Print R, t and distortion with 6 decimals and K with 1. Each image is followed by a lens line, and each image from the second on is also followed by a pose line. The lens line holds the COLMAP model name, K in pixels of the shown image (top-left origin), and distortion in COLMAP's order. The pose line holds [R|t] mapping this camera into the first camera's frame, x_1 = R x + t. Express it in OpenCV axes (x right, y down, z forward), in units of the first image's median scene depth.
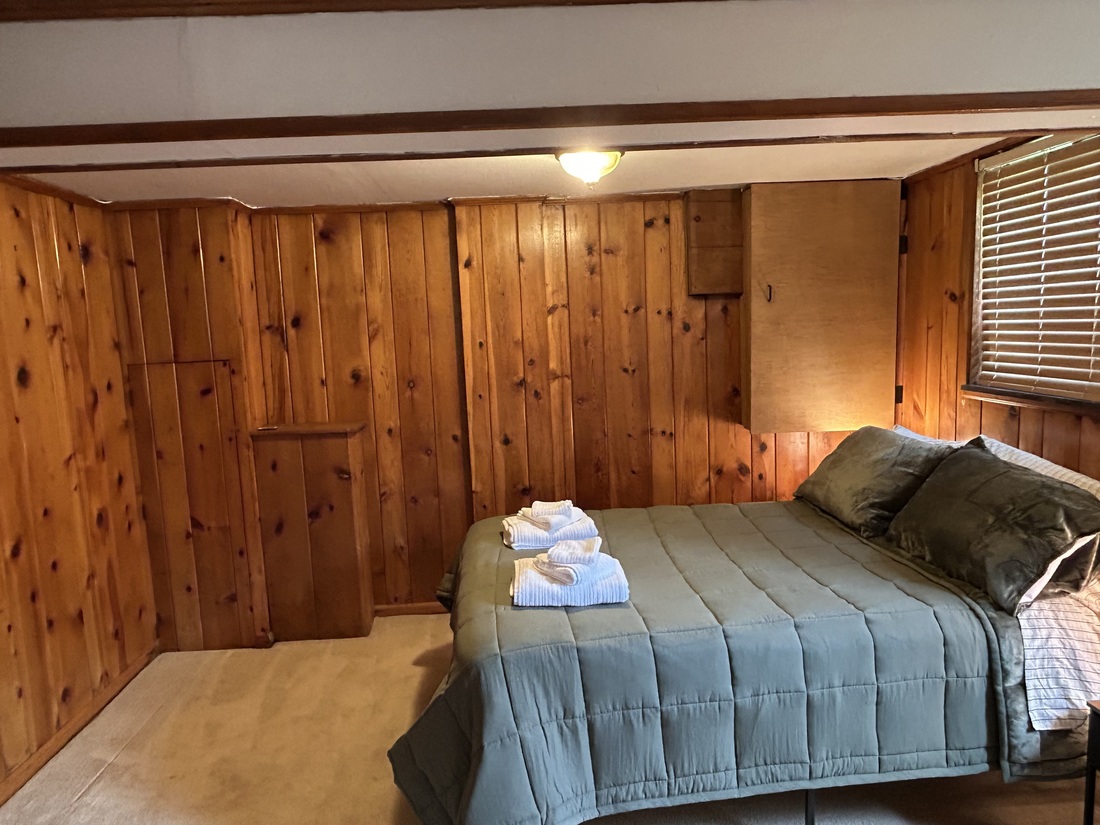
lens RADIAL K [[738.1, 0, 541.4], [0, 738.1, 417.5], [0, 0, 1]] dist [-0.006023, -0.004053]
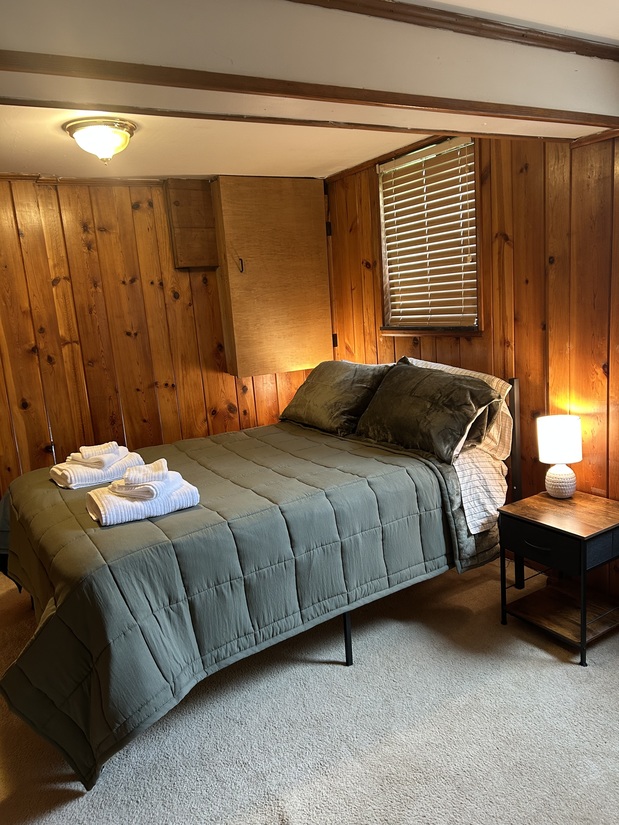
lens RADIAL K [[619.7, 0, 309.1], [0, 619.7, 408.1], [0, 0, 1]] dist [0.054930, -0.061616]
pose [[0.880587, -0.111633, 0.460547, -0.139495], [0.101320, 0.993736, 0.047145, 0.048272], [-0.462925, 0.005147, 0.886382, 0.002237]]
